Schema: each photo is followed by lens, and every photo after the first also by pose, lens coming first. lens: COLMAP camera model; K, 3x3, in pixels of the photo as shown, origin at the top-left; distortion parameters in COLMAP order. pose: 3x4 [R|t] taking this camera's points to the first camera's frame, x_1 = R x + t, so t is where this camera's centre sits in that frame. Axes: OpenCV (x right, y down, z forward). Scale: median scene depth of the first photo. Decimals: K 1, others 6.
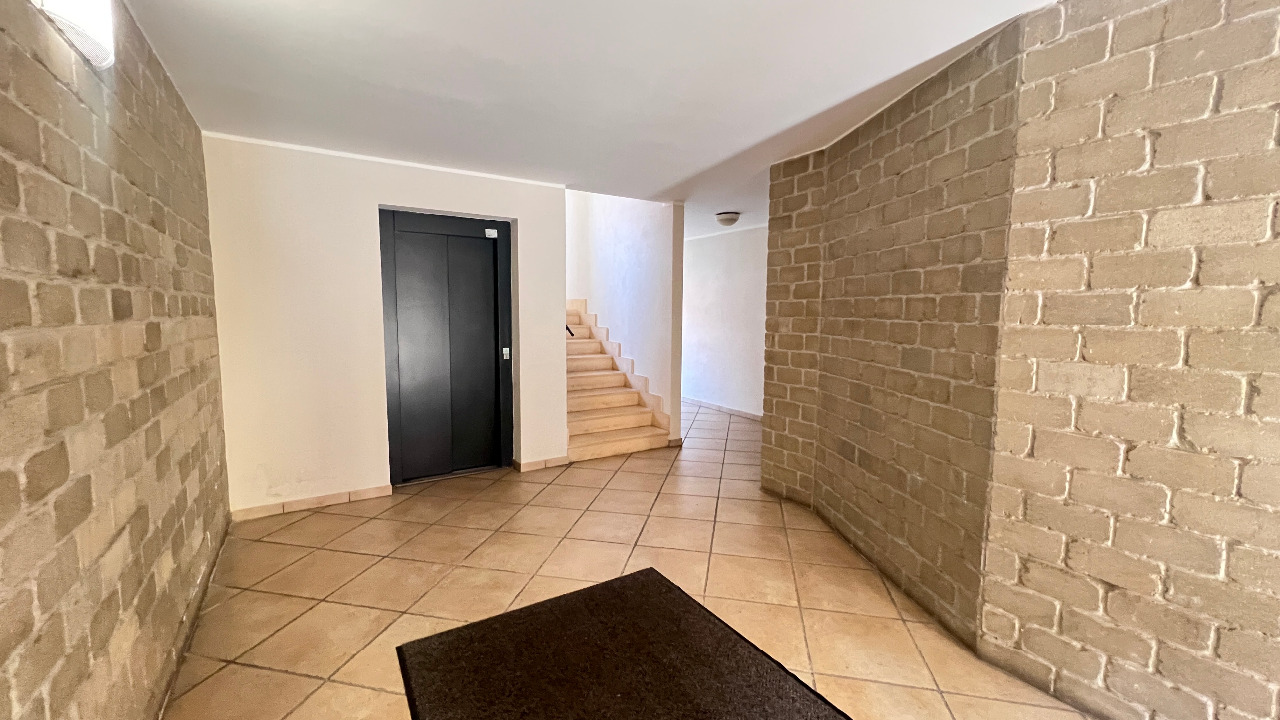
lens RADIAL K [[512.0, 0, 639.1], [0, 512.0, 356.5], [0, 0, 1]] dist [0.000019, 0.001203]
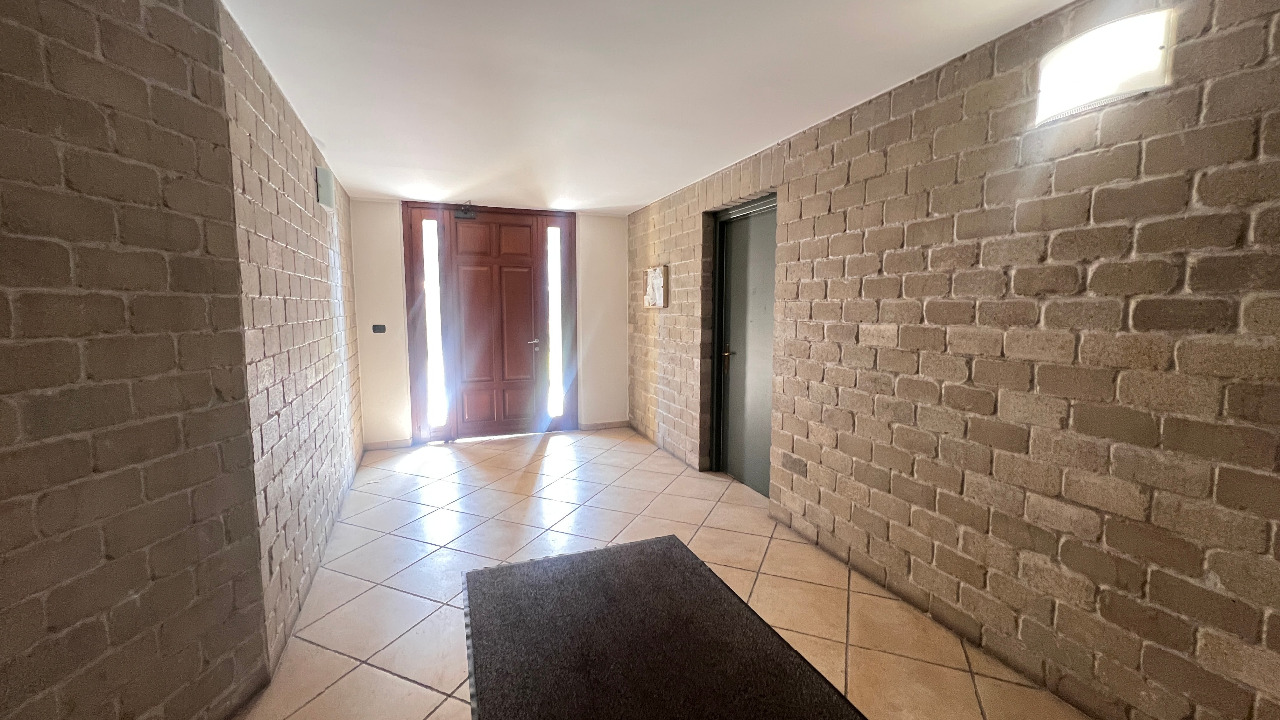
lens RADIAL K [[512.0, 0, 639.4], [0, 512.0, 357.9], [0, 0, 1]] dist [0.000019, 0.001203]
pose [[-0.983308, -0.019599, 0.180892, -0.136702], [0.015271, 0.981784, 0.189383, -0.143044], [-0.181309, 0.188984, -0.965097, 1.429961]]
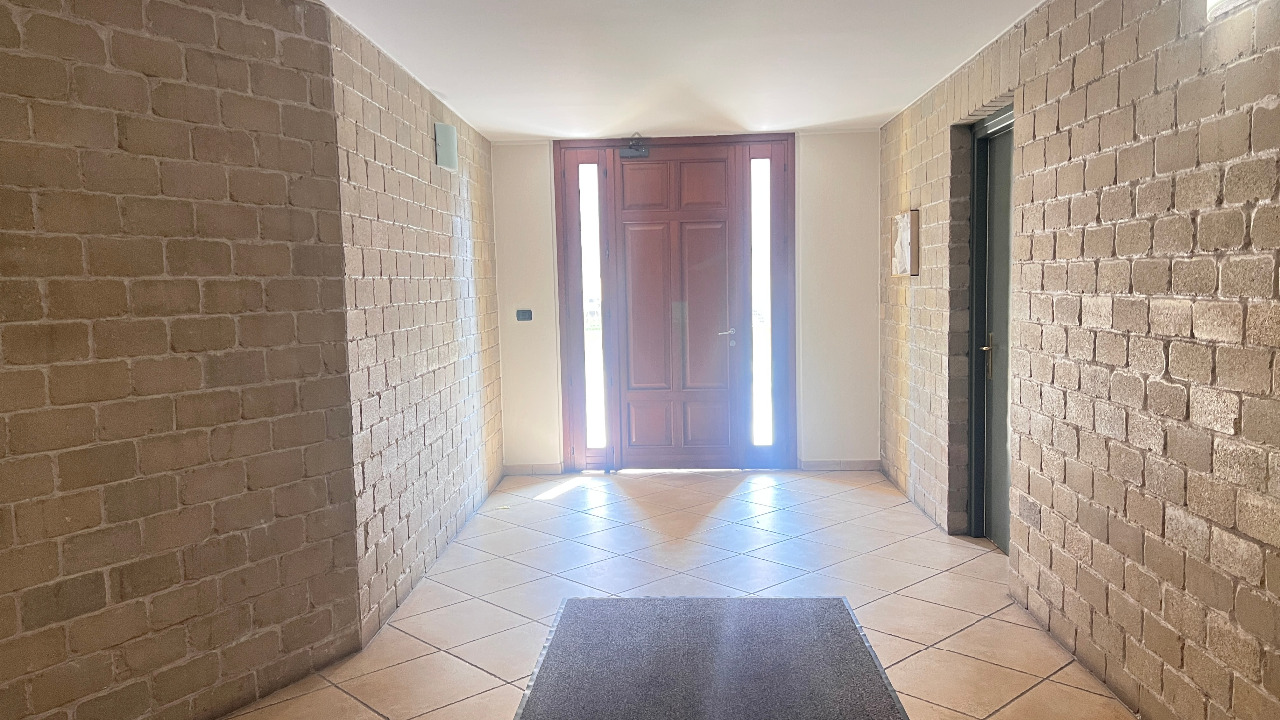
lens RADIAL K [[950.8, 0, 641.7], [0, 950.8, 366.4], [0, 0, 1]] dist [0.052867, -0.023630]
pose [[-0.828481, -0.032282, 0.559086, -0.667939], [0.072605, 0.983720, 0.164389, -0.175963], [-0.555290, 0.176786, -0.812650, 1.790553]]
